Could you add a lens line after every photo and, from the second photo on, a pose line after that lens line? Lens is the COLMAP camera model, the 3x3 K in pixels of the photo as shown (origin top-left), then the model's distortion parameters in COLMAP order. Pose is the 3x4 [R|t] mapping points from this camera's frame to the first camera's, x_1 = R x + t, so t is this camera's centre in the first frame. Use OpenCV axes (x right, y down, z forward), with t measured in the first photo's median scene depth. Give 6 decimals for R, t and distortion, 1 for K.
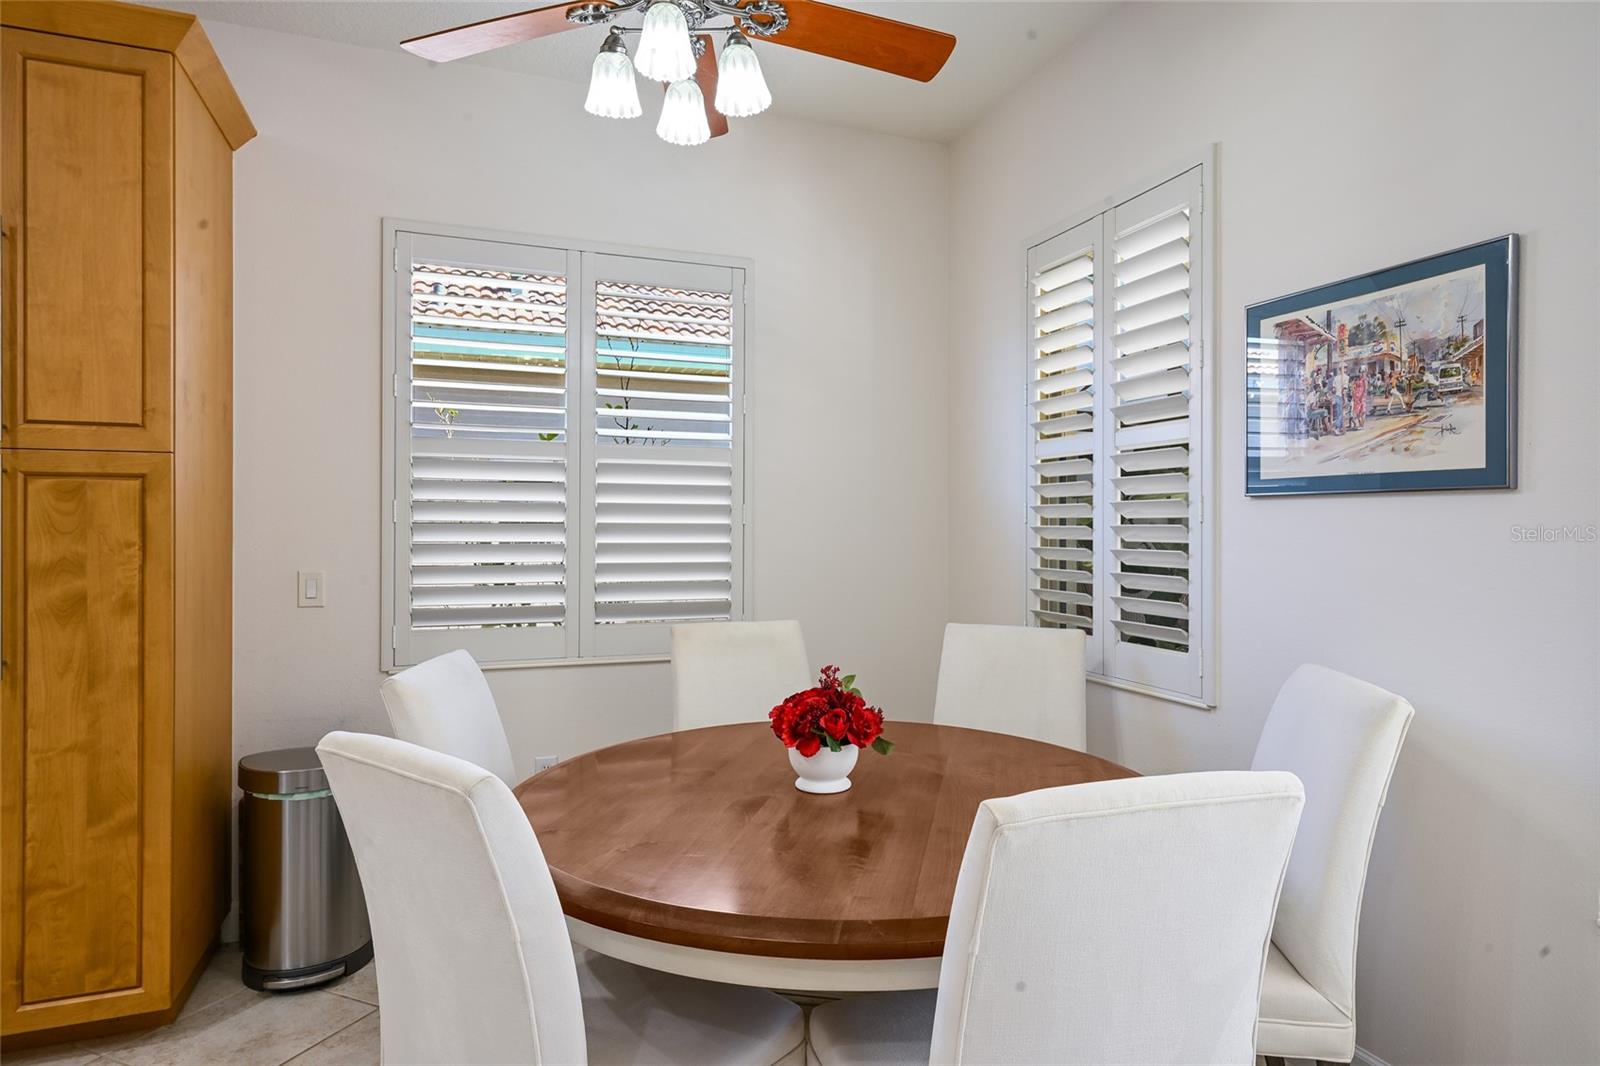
lens RADIAL K [[876.0, 0, 805.0], [0, 876.0, 525.9], [0, 0, 1]] dist [-0.003705, -0.000851]
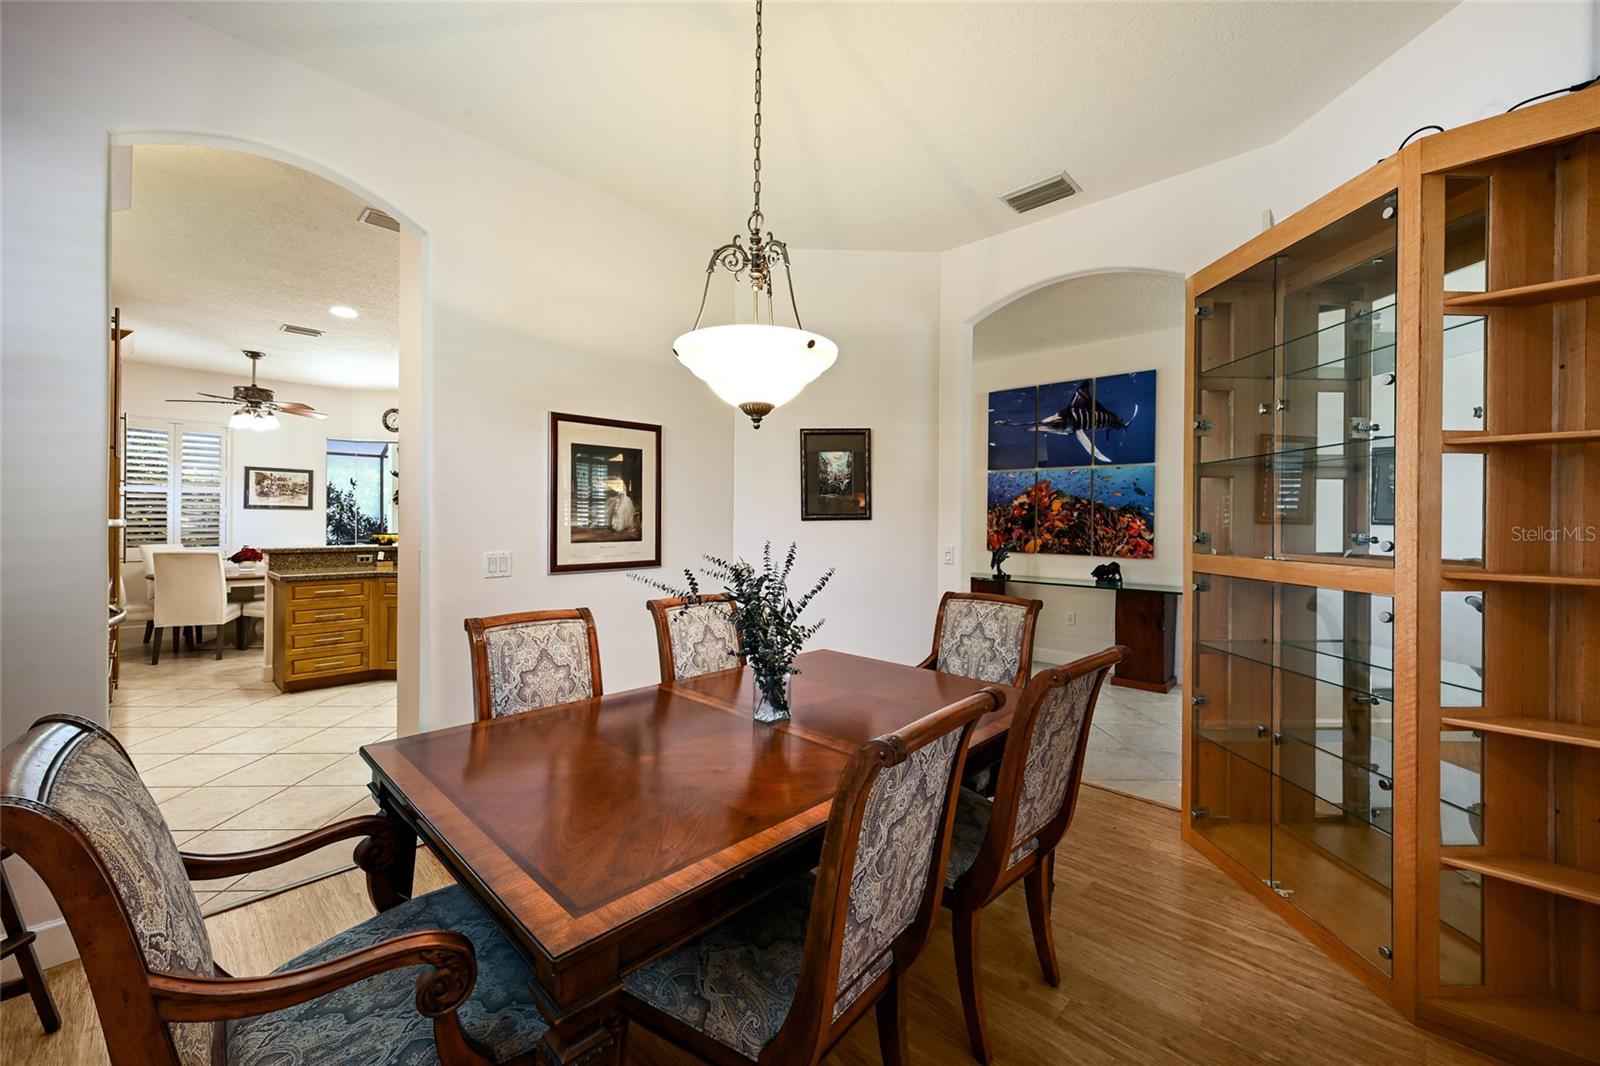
lens RADIAL K [[627.3, 0, 807.9], [0, 627.3, 518.2], [0, 0, 1]] dist [-0.000680, 0.001879]
pose [[-0.435249, 0.000828, 0.900310, -4.024487], [-0.006188, 0.999973, -0.003911, 0.011842], [-0.900289, -0.007274, -0.435233, -0.215205]]
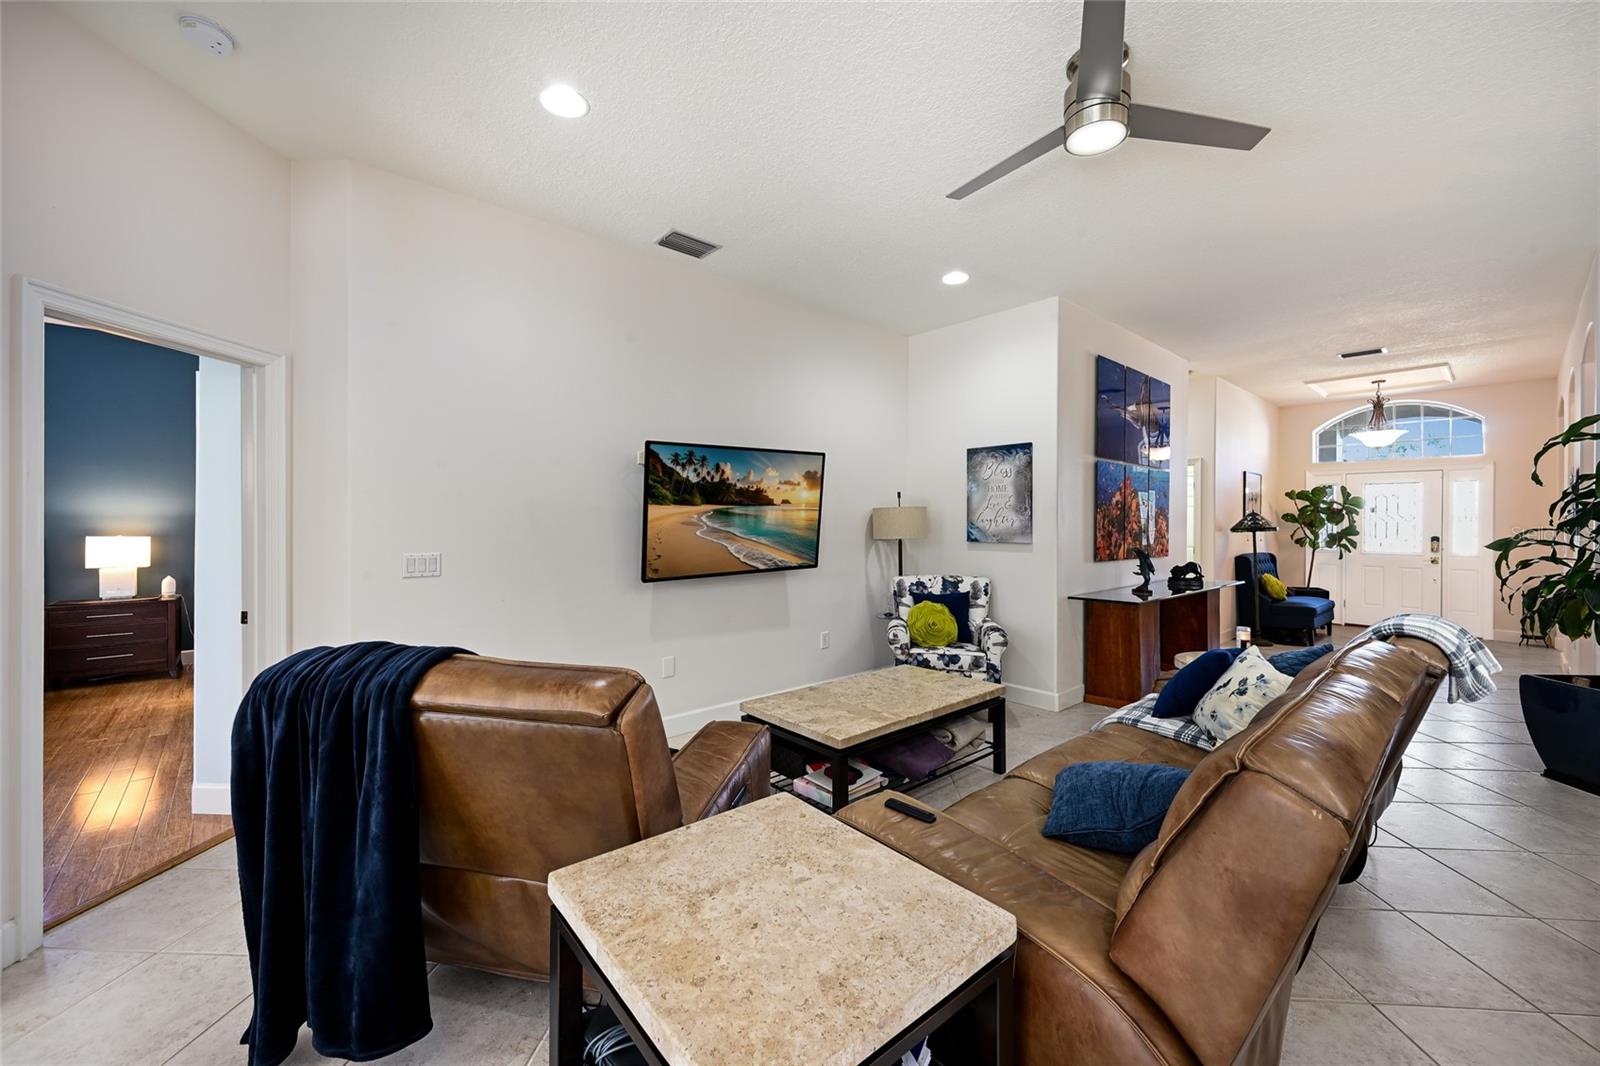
lens RADIAL K [[627.3, 0, 810.1], [0, 627.3, 528.8], [0, 0, 1]] dist [-0.000680, 0.001879]
pose [[-0.933339, 0.005737, -0.358950, 0.157772], [0.000439, 0.999890, 0.014838, -0.004459], [0.358996, 0.013691, -0.933239, -0.547425]]
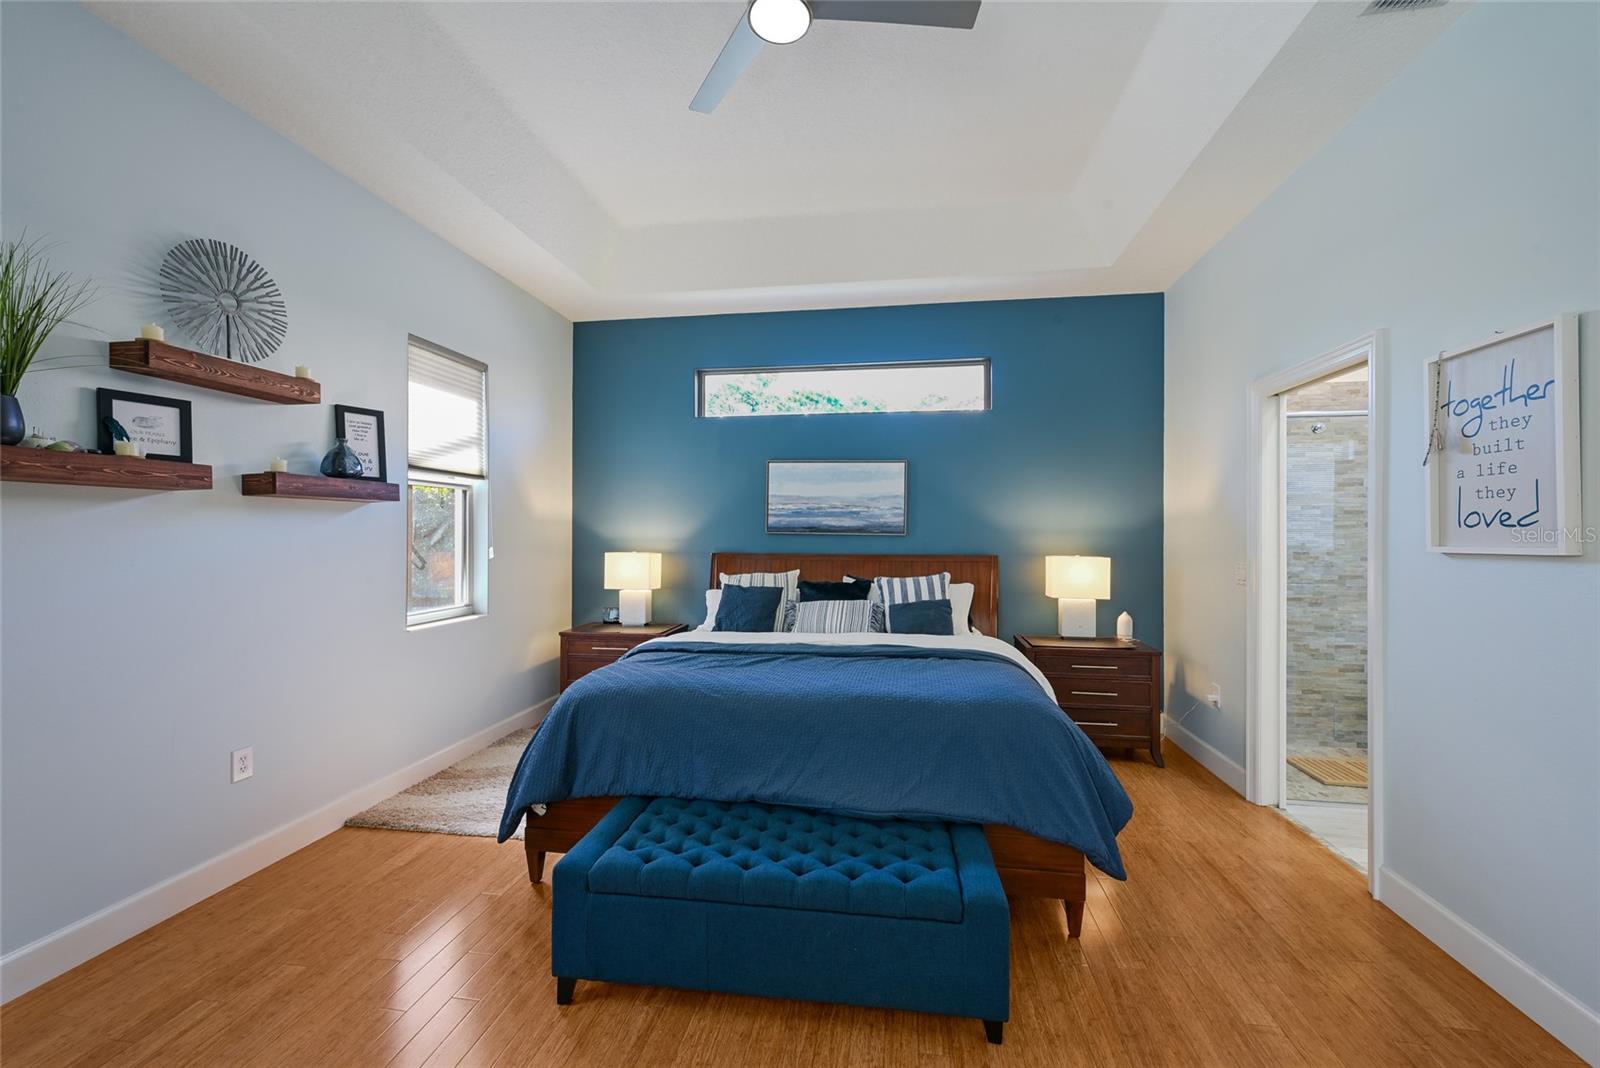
lens RADIAL K [[627.3, 0, 805.5], [0, 627.3, 524.7], [0, 0, 1]] dist [-0.000680, 0.001879]
pose [[-0.868375, -0.003780, 0.495894, 1.644554], [-0.003238, 0.999993, 0.001953, -0.035018], [-0.495898, 0.000090, -0.868381, -1.855979]]
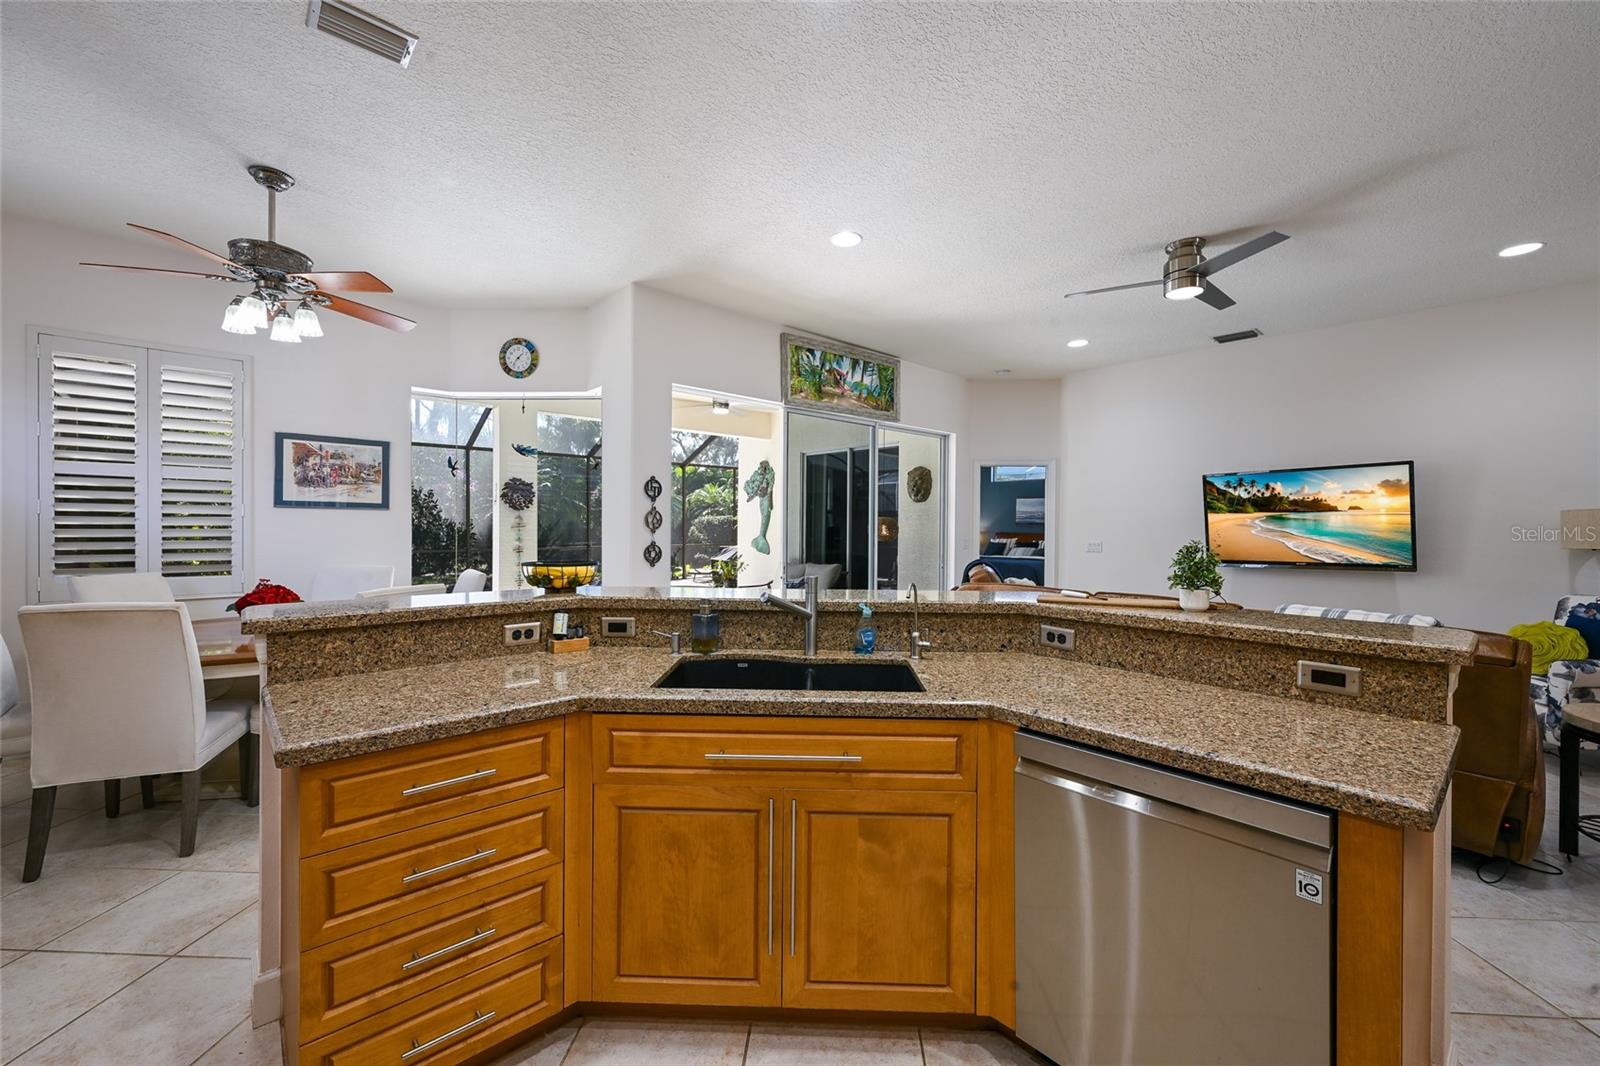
lens RADIAL K [[627.3, 0, 804.7], [0, 627.3, 527.2], [0, 0, 1]] dist [-0.000680, 0.001879]
pose [[-0.361689, -0.005915, 0.932280, -1.916412], [-0.006568, 0.999971, 0.003797, 0.009278], [-0.932276, -0.004749, -0.361718, 0.259023]]
